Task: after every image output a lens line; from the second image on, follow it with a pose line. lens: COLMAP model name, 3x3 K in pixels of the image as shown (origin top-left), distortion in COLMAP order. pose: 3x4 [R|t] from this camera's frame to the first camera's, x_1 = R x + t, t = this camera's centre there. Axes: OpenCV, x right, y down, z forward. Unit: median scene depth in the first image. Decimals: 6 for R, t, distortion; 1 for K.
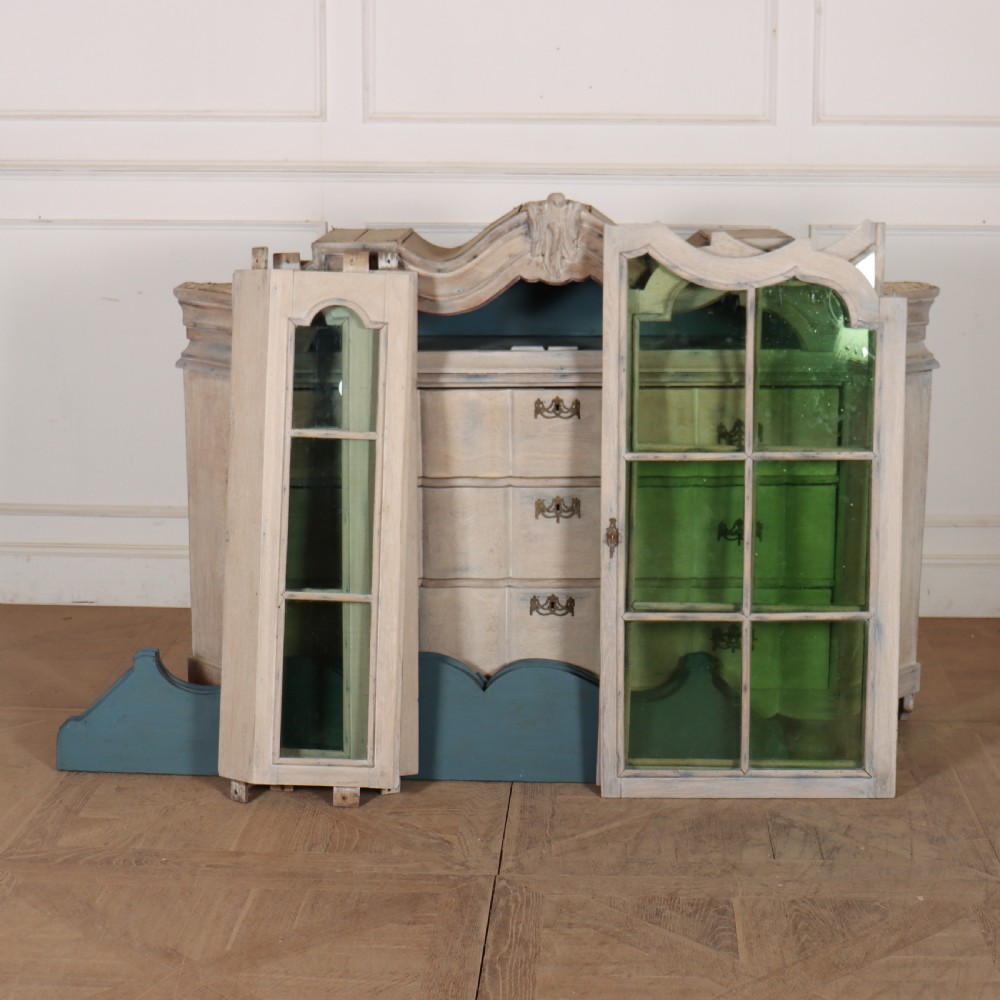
lens RADIAL K [[2125.3, 0, 565.9], [0, 2125.3, 514.7], [0, 0, 1]] dist [-0.053893, 0.000000]
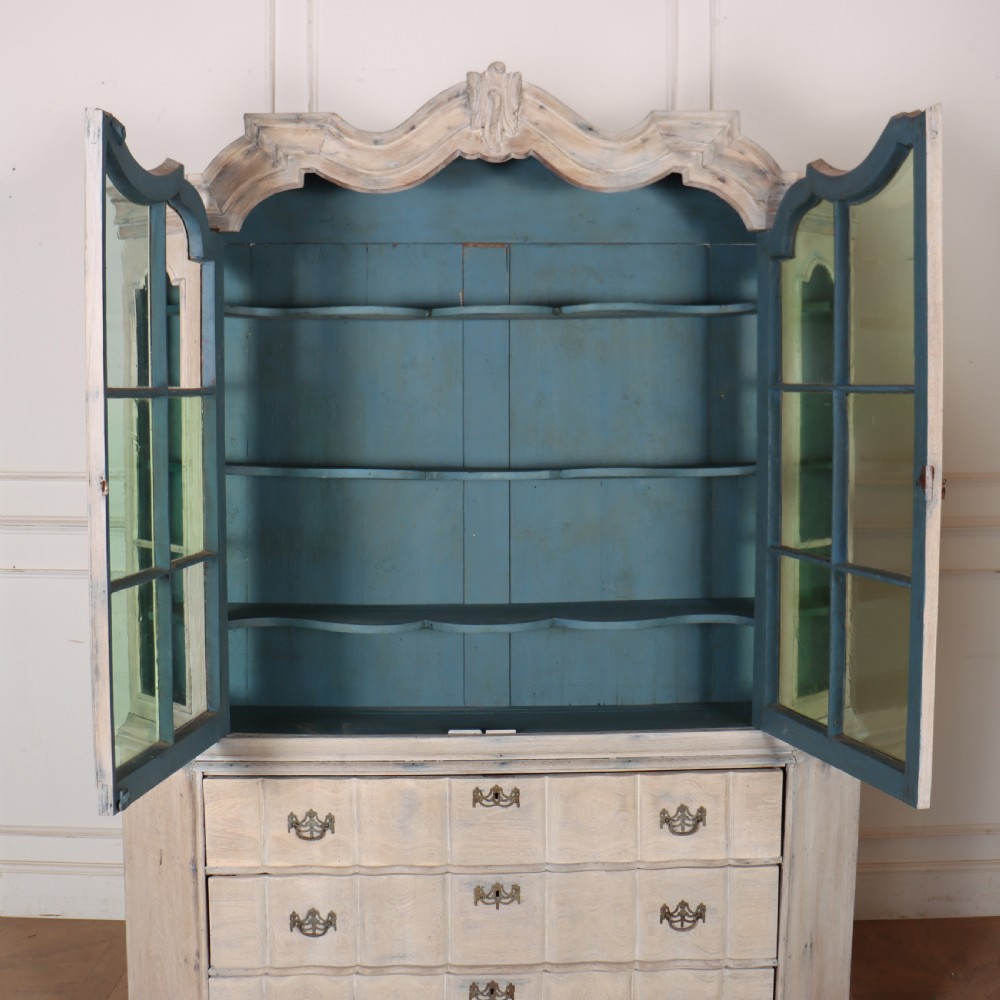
lens RADIAL K [[1381.6, 0, 501.6], [0, 1381.6, 496.3], [0, 0, 1]] dist [-0.083935, 0.000000]
pose [[0.999468, -0.008117, 0.031586, -0.020366], [0.011872, 0.992635, -0.120561, -0.109933], [-0.030375, 0.120872, 0.992203, 0.352520]]
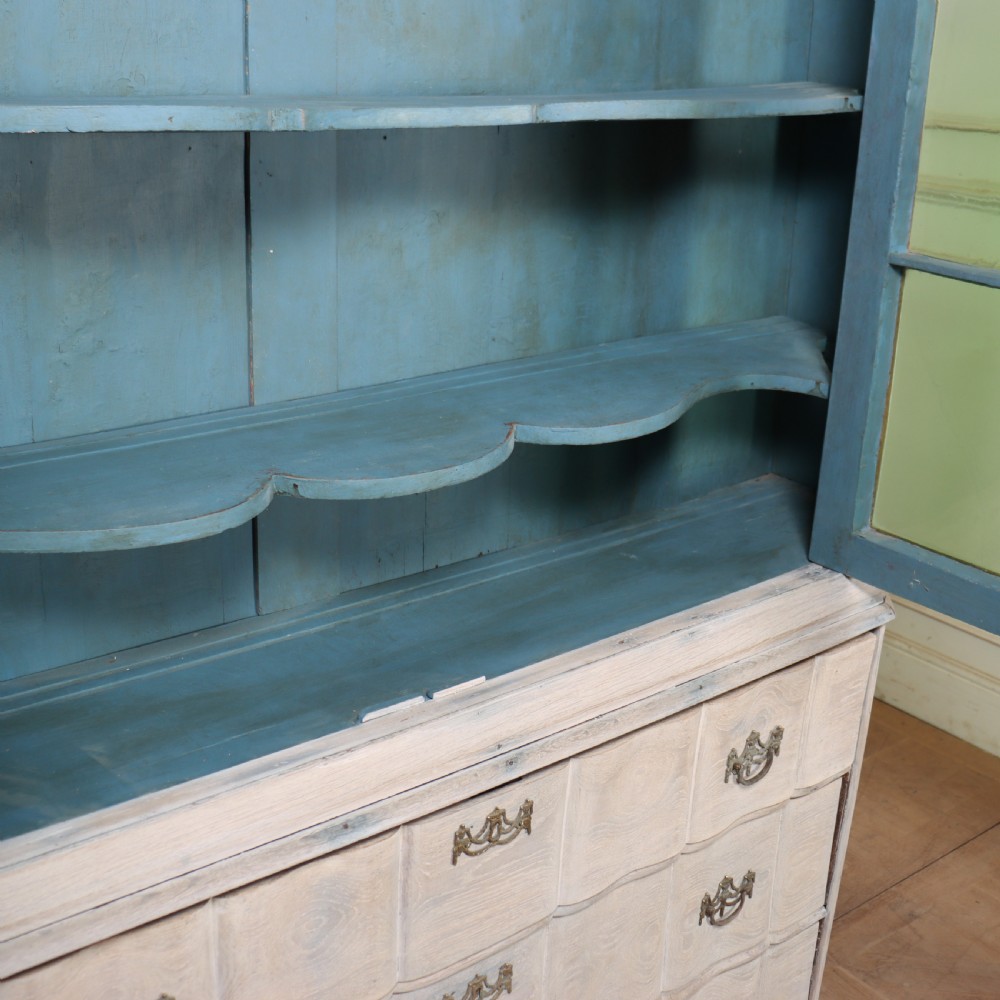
lens RADIAL K [[1320.7, 0, 496.6], [0, 1320.7, 503.1], [0, 0, 1]] dist [-0.085909, 0.000000]
pose [[0.783136, -0.193419, 0.591006, -0.156999], [0.096470, 0.976680, 0.191807, -0.172329], [-0.614323, -0.093197, 0.783532, 0.777907]]
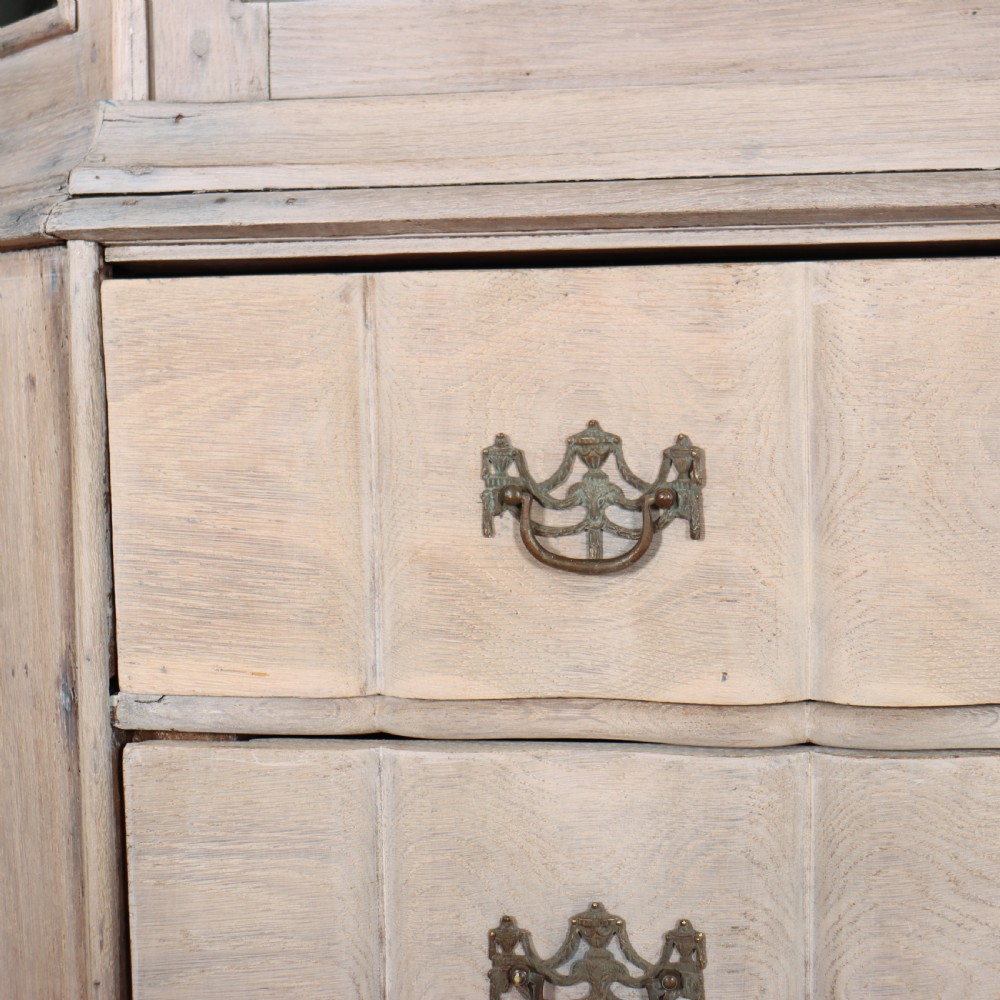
lens RADIAL K [[1955.2, 0, 509.8], [0, 1955.2, 502.2], [0, 0, 1]] dist [-0.048852, 0.000000]
pose [[0.984427, -0.000792, -0.175791, -0.063833], [-0.020063, 0.992950, -0.116824, -0.014511], [0.174644, 0.118531, 0.977471, 0.814703]]
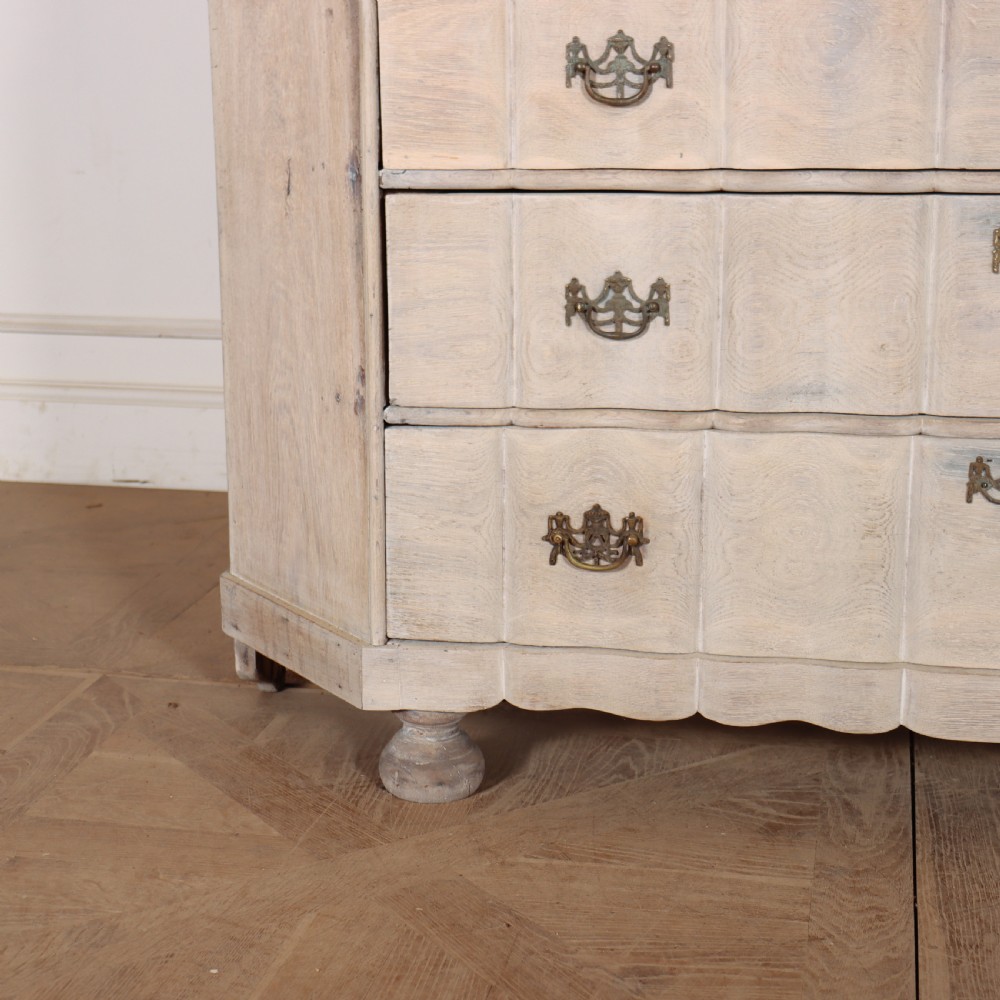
lens RADIAL K [[1955.2, 0, 504.1], [0, 1955.2, 573.6], [0, 0, 1]] dist [-0.048852, 0.000000]
pose [[0.987411, 0.032551, -0.154789, -0.048407], [-0.023461, 0.997911, 0.060191, 0.040707], [0.156425, -0.055802, 0.986112, 0.607412]]
